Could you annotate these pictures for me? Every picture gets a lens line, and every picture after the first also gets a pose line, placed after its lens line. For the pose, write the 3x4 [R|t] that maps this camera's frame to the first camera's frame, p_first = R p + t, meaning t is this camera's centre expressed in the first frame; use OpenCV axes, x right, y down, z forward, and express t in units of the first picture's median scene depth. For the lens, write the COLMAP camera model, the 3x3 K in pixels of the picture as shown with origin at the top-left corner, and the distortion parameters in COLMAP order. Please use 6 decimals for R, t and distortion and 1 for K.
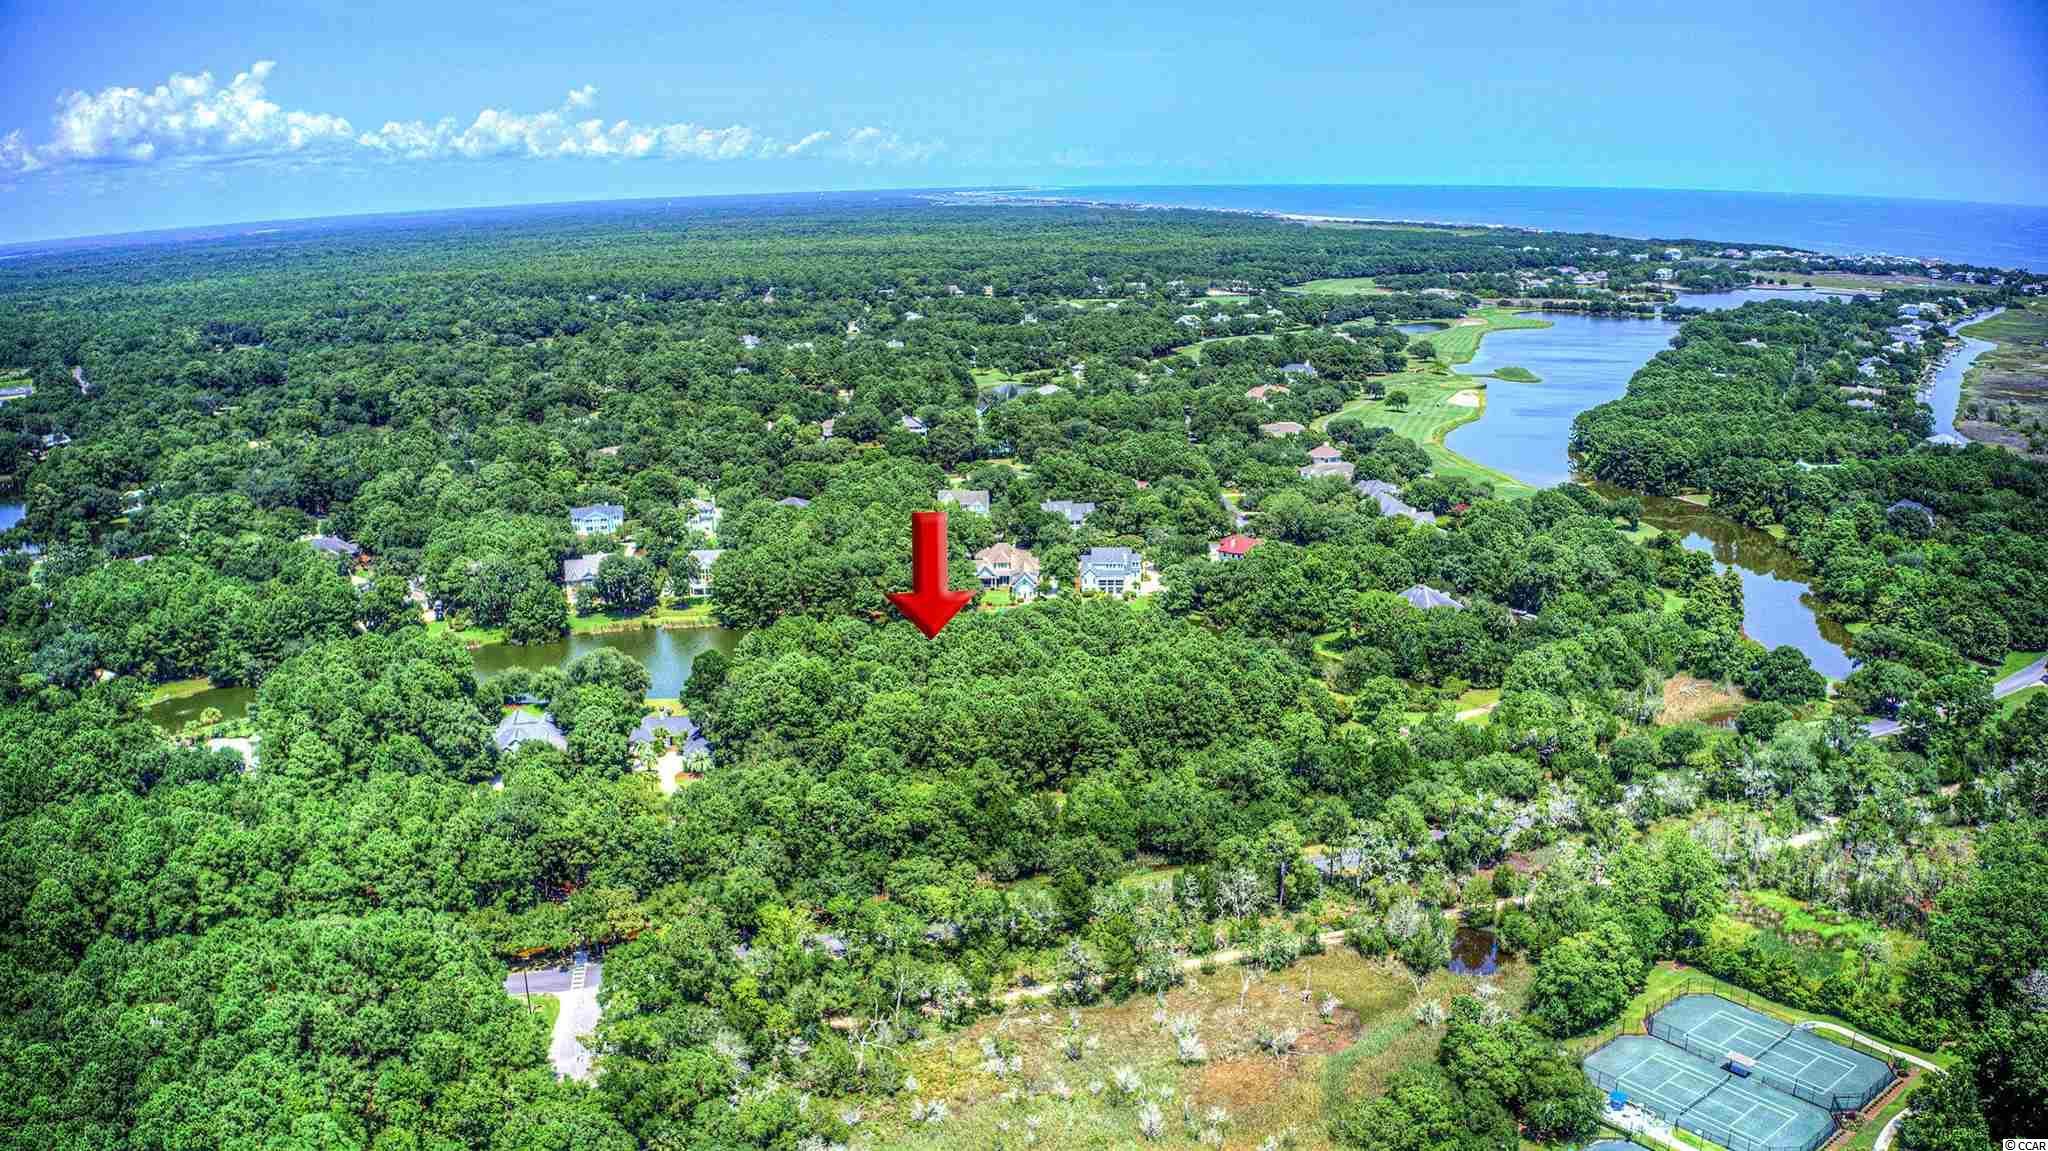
lens RADIAL K [[1611.6, 0, 1019.0], [0, 1611.6, 561.1], [0, 0, 1]] dist [-0.208300, 0.027813]
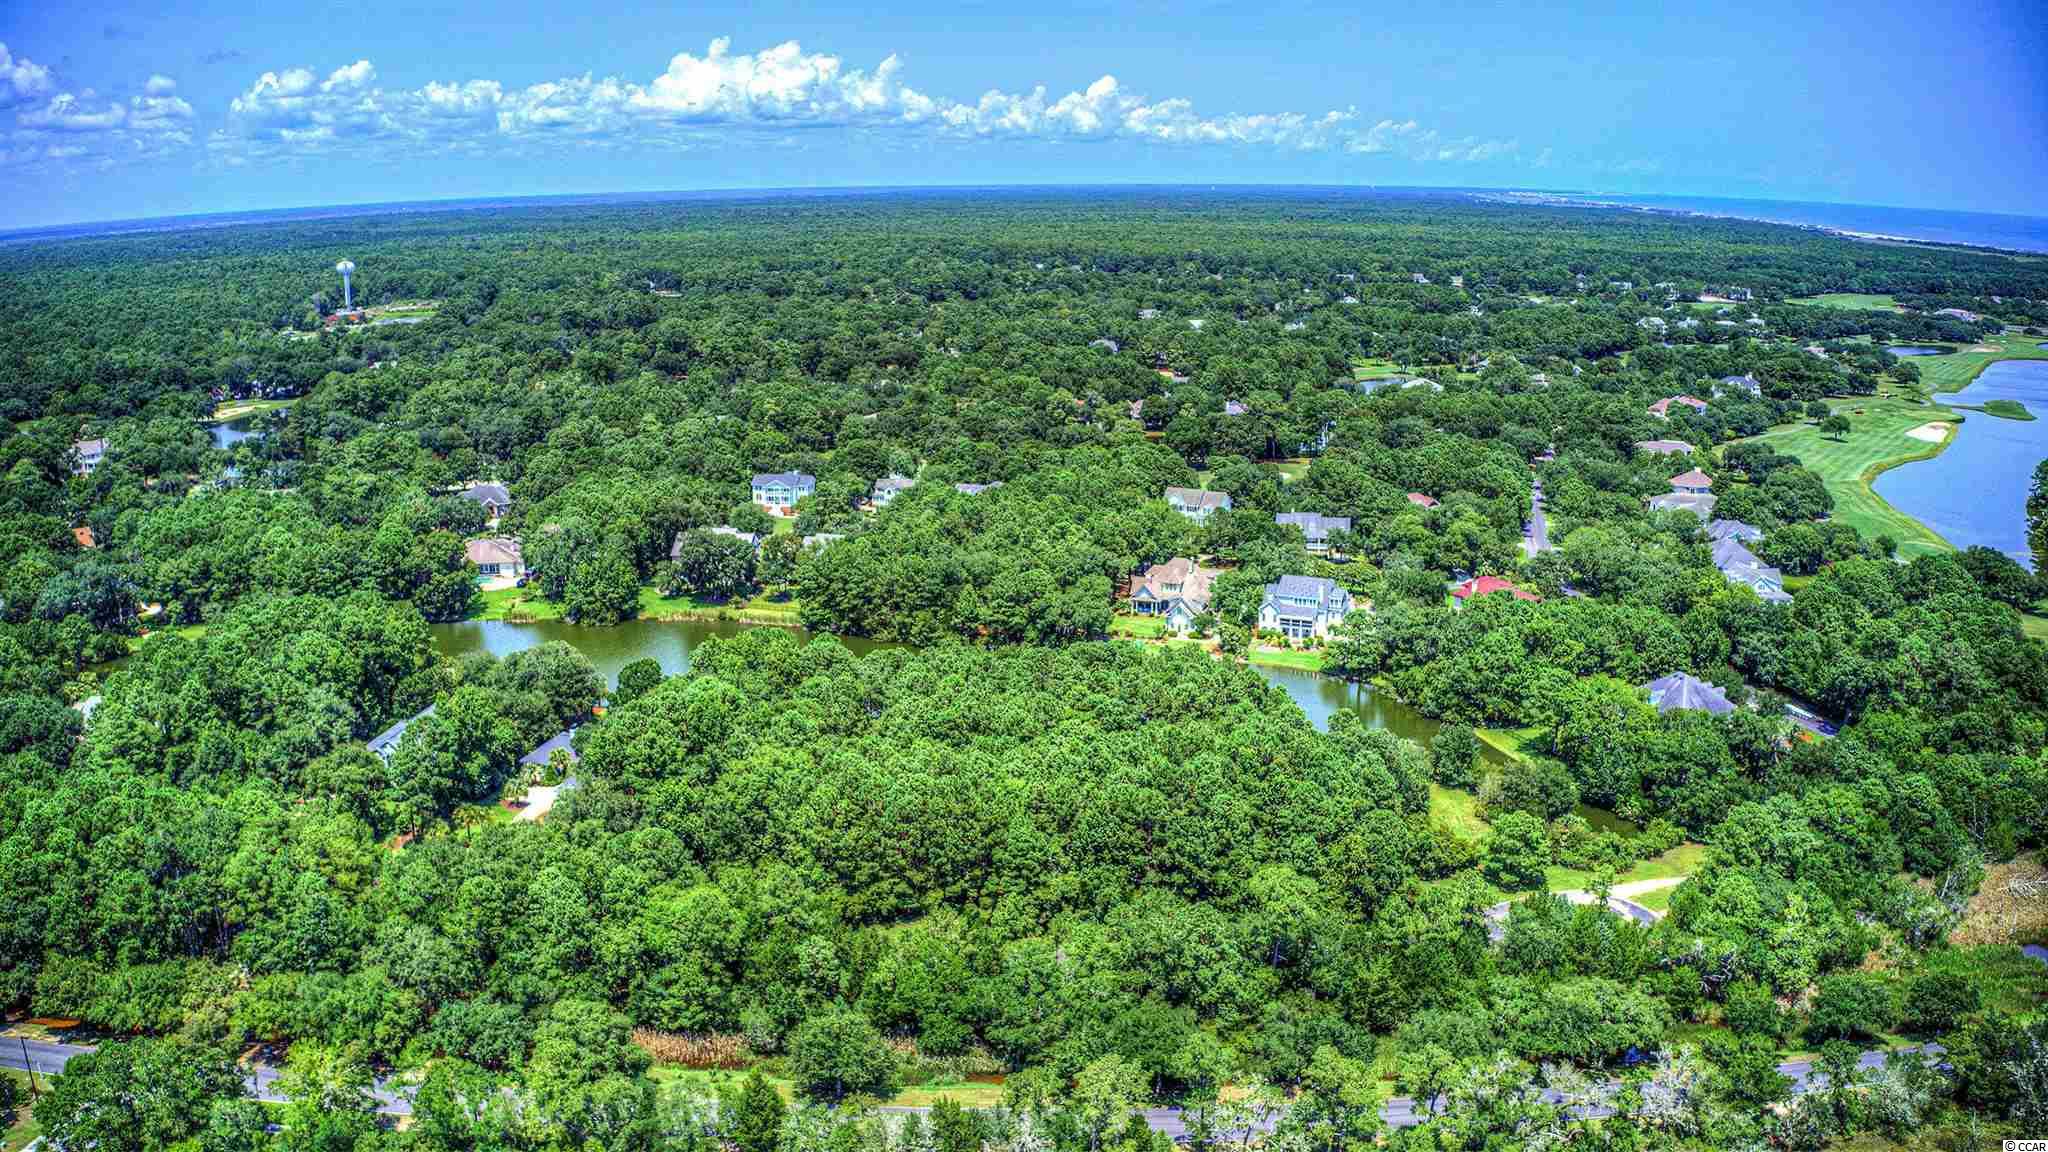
lens RADIAL K [[1611.6, 0, 1019.0], [0, 1611.6, 561.6], [0, 0, 1]] dist [-0.208300, 0.027813]
pose [[0.941927, 0.092195, -0.322913, 0.175819], [-0.090337, 0.995695, 0.020771, -0.019523], [0.323438, 0.009606, 0.946201, 0.238710]]
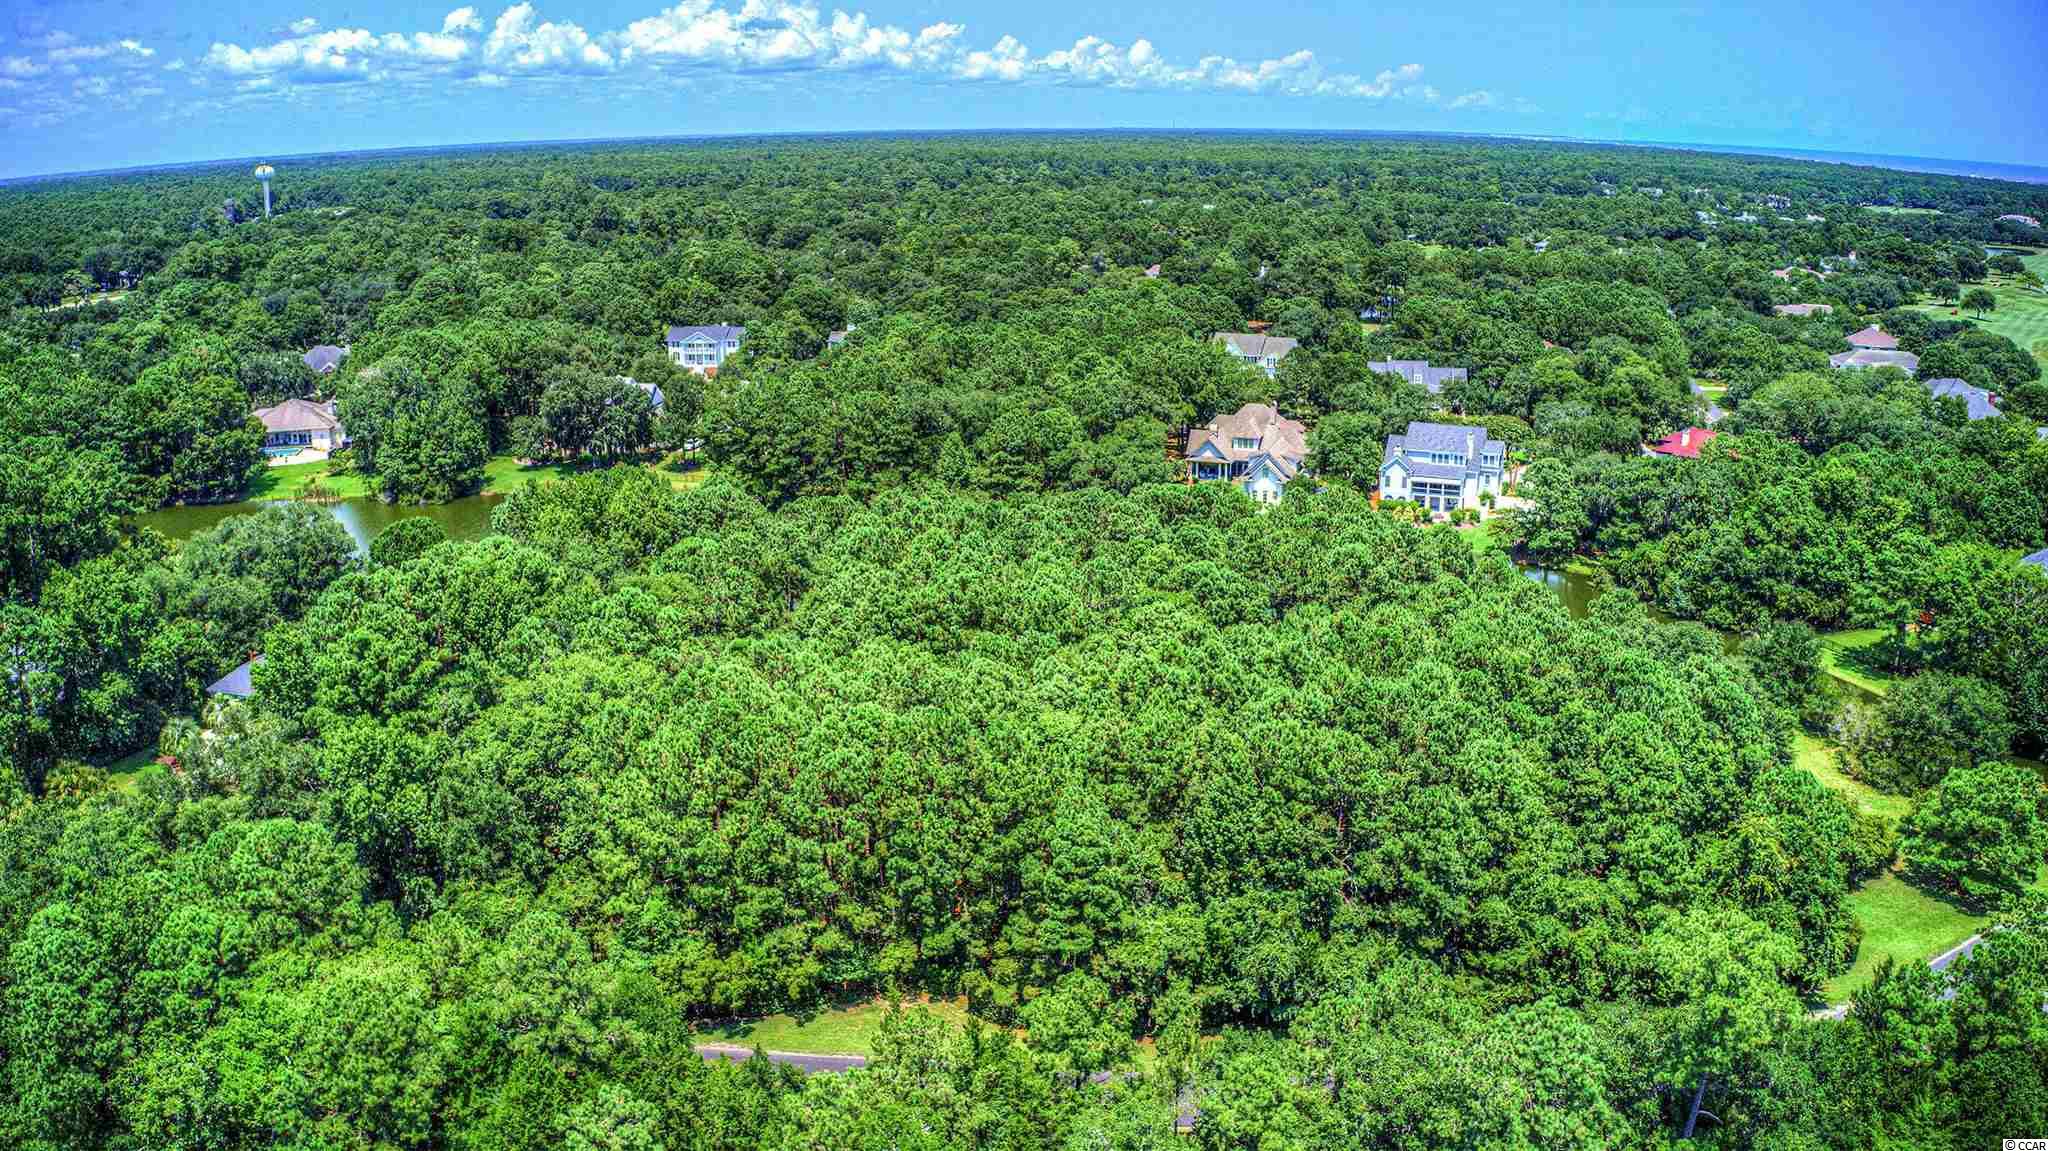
lens RADIAL K [[1611.6, 0, 1019.0], [0, 1611.6, 561.1], [0, 0, 1]] dist [-0.208300, 0.027813]
pose [[0.946920, 0.098564, -0.305986, 0.088907], [-0.087010, 0.994890, 0.051208, 0.022028], [0.309469, -0.021866, 0.950658, 0.469774]]
